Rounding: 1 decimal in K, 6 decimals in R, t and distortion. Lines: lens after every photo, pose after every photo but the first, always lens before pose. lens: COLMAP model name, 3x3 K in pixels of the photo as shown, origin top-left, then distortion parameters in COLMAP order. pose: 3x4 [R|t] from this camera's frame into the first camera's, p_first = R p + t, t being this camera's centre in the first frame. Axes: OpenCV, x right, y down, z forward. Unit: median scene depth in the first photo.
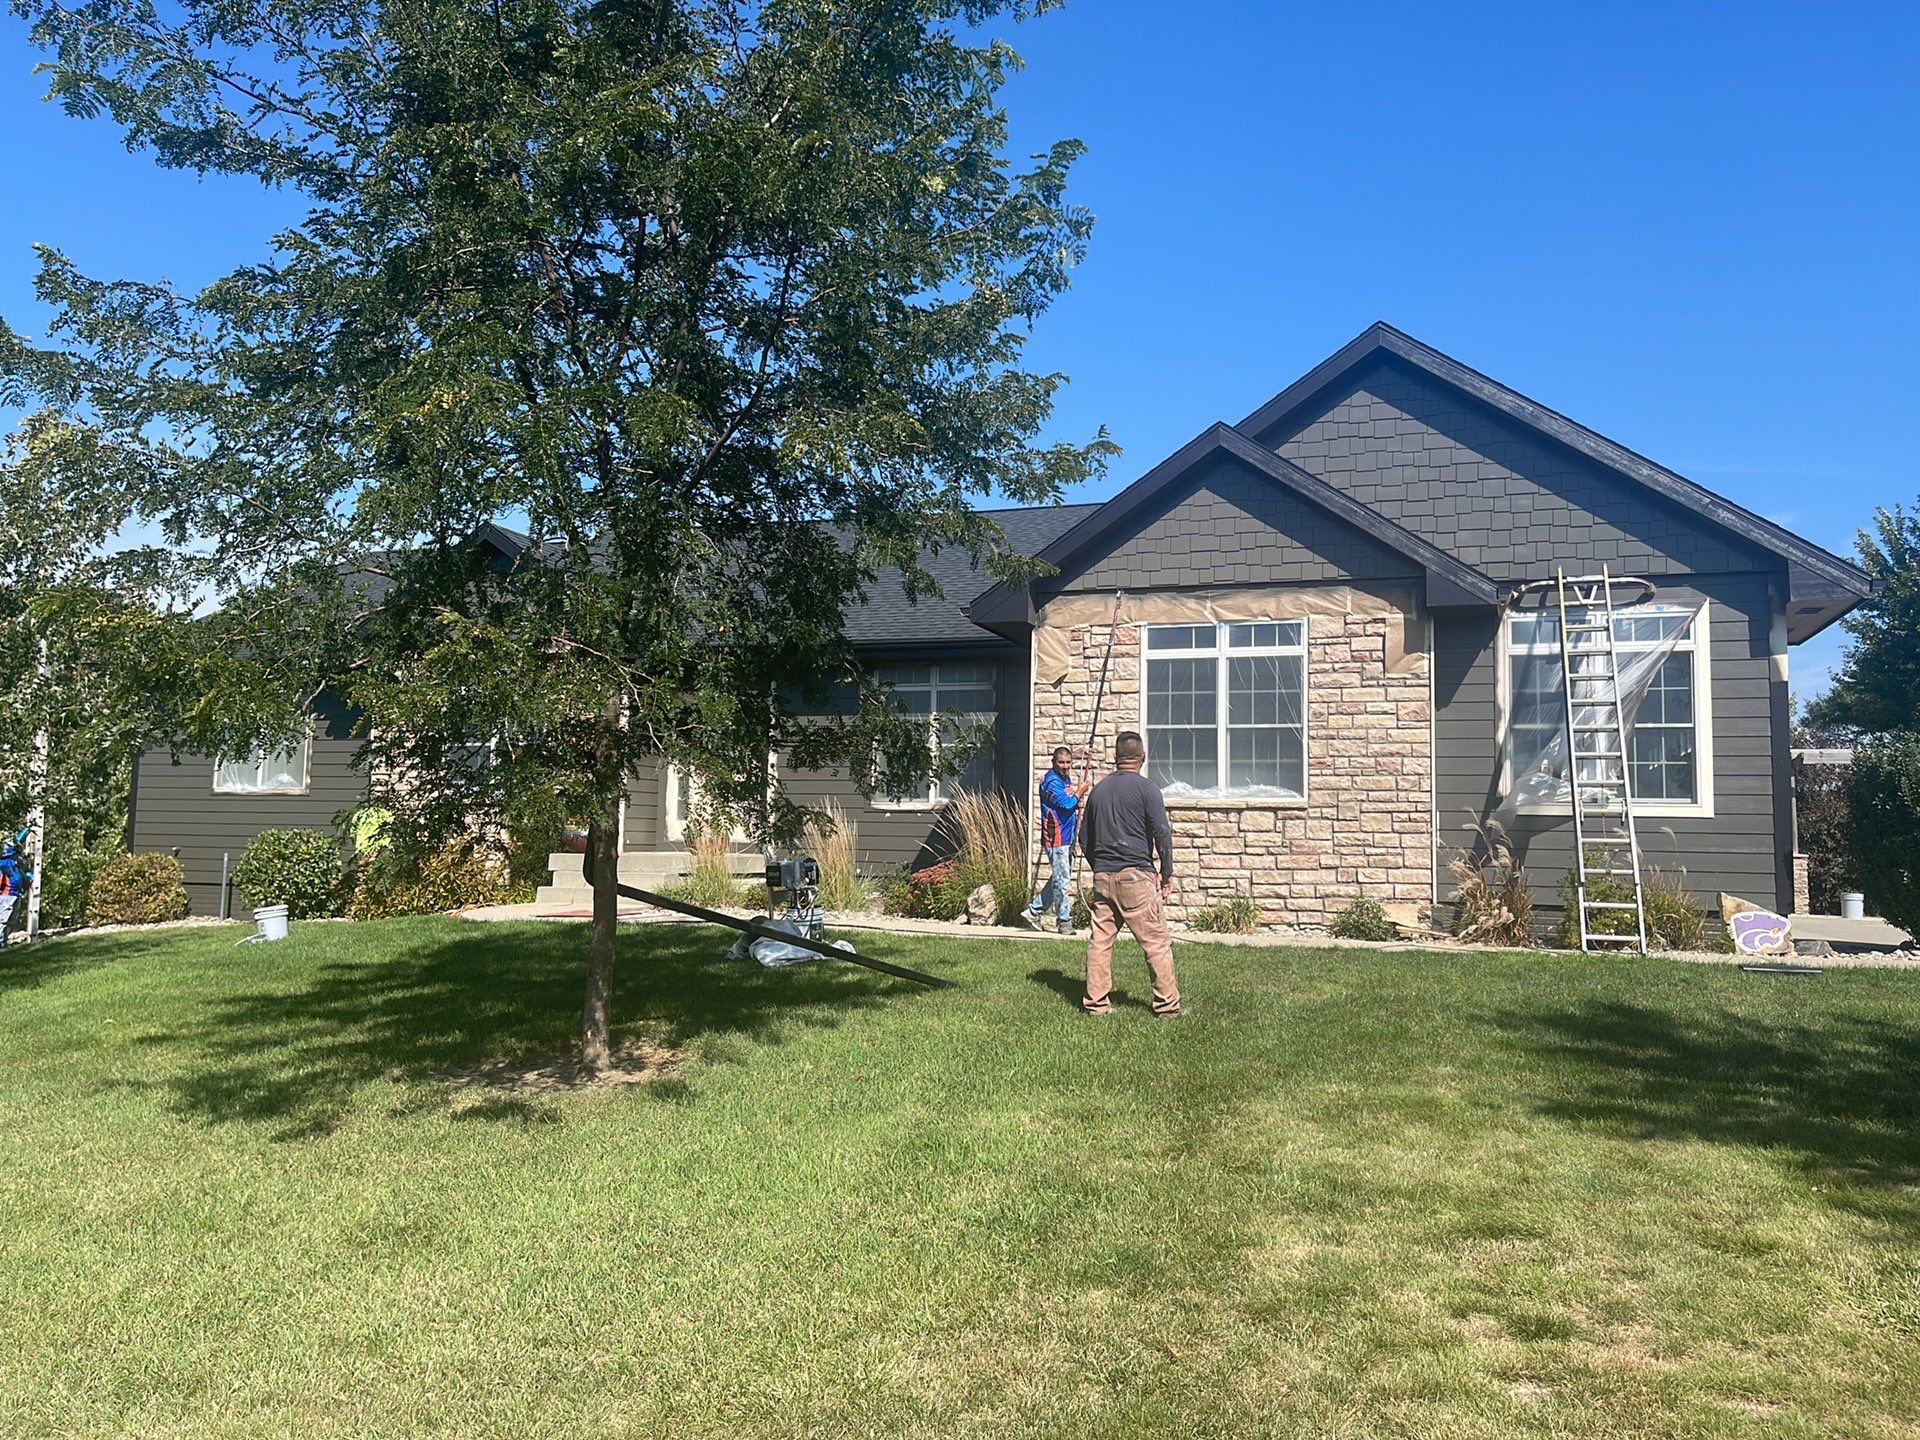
lens RADIAL K [[1467.6, 0, 956.5], [0, 1467.6, 717.7], [0, 0, 1]] dist [0.002727, -0.013044]
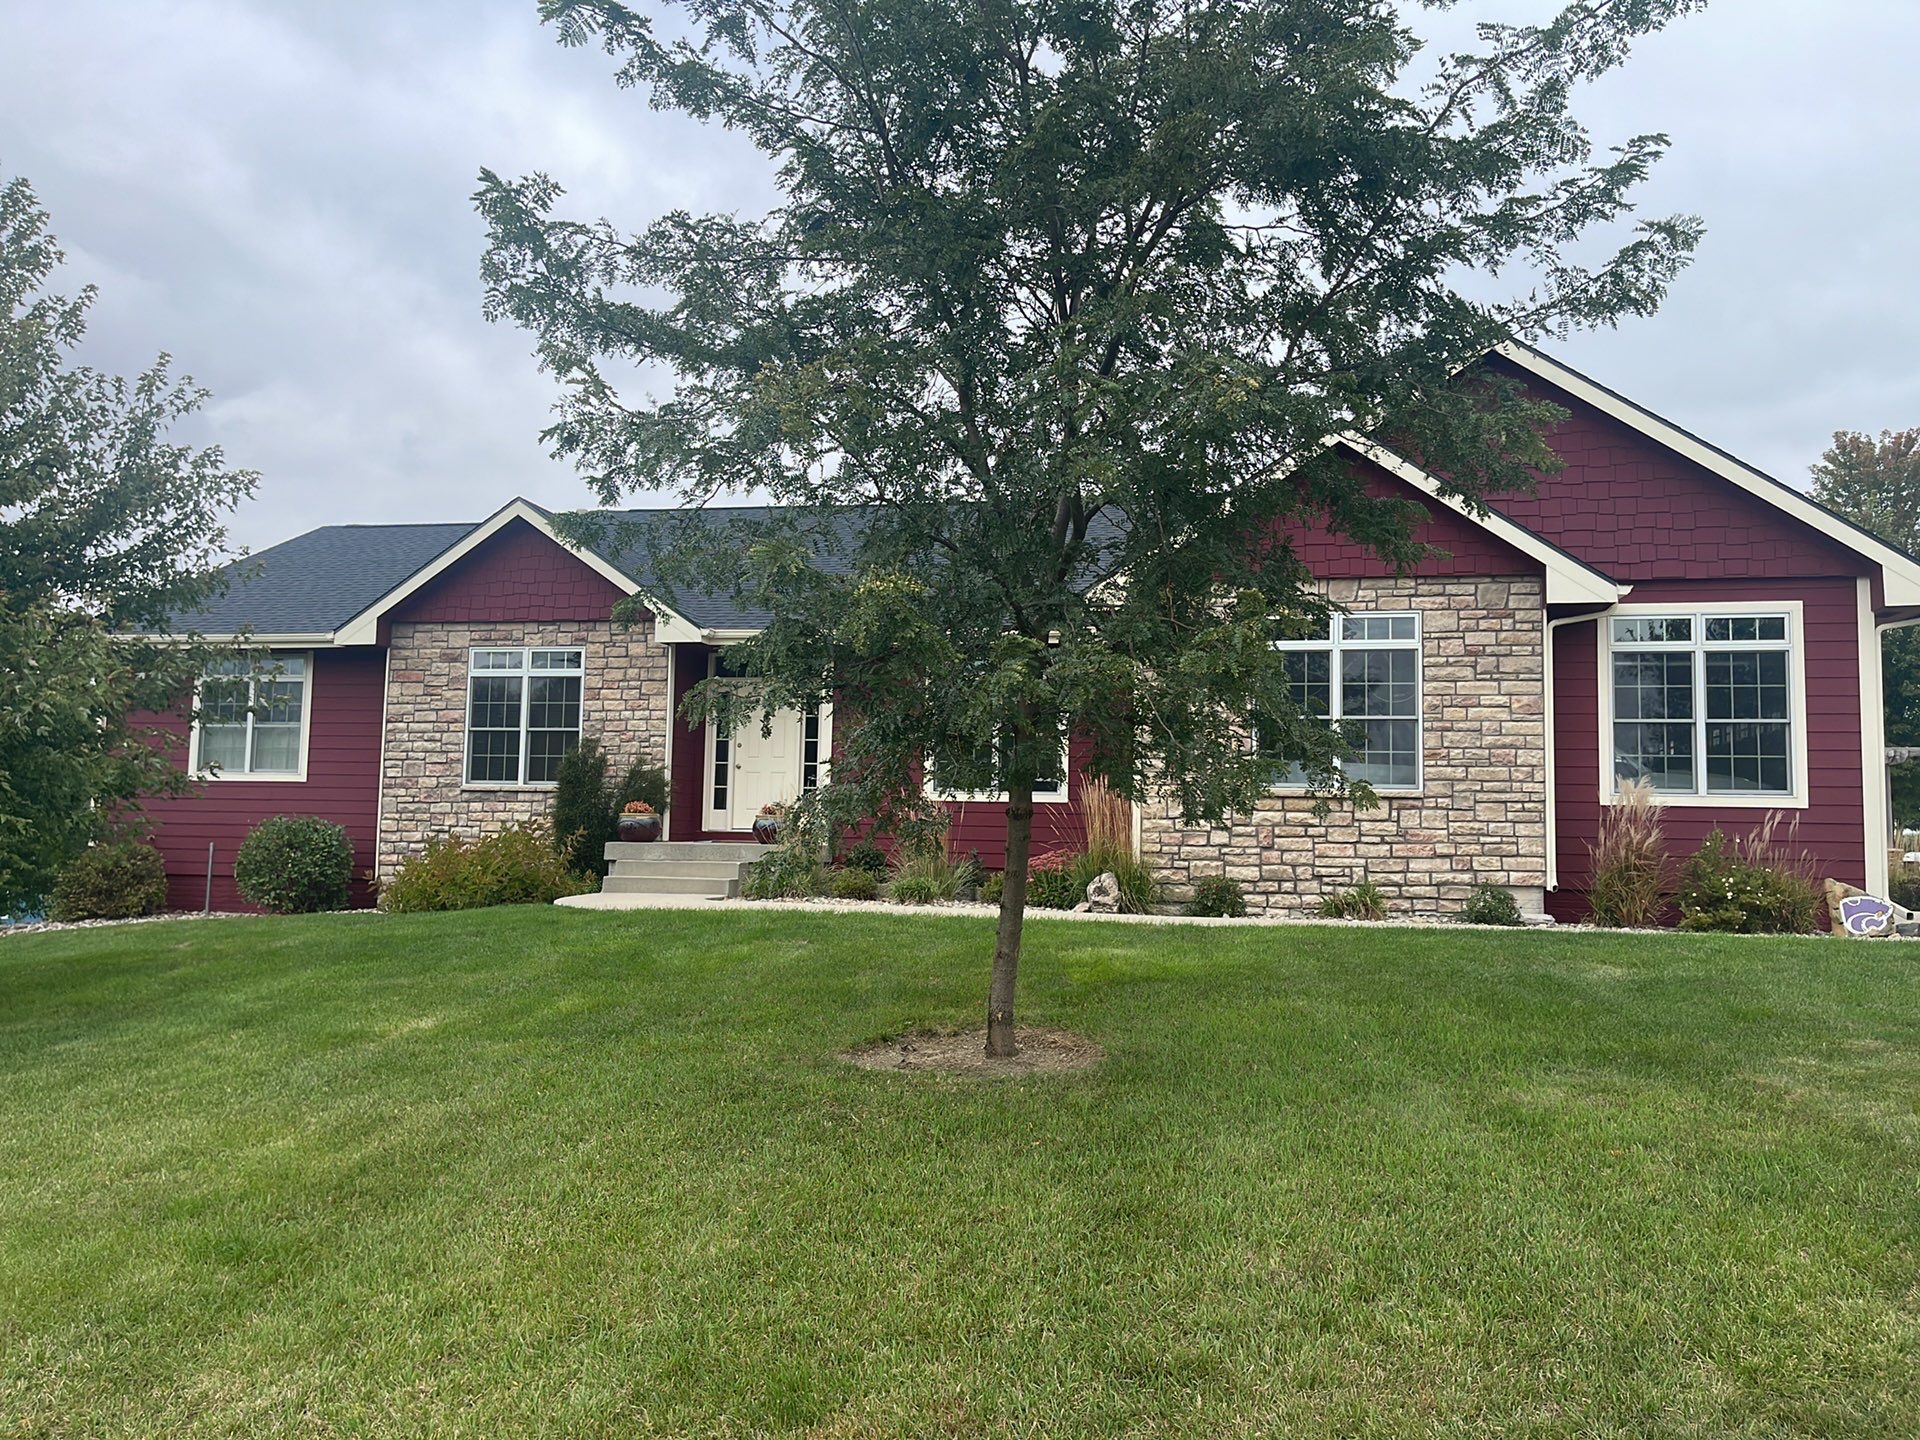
lens RADIAL K [[1467.6, 0, 959.0], [0, 1467.6, 727.7], [0, 0, 1]] dist [0.002727, -0.013044]
pose [[0.992941, 0.008921, 0.118275, -0.202224], [-0.010624, 0.999849, 0.013778, 0.001769], [-0.118135, -0.014938, 0.992885, 0.019946]]
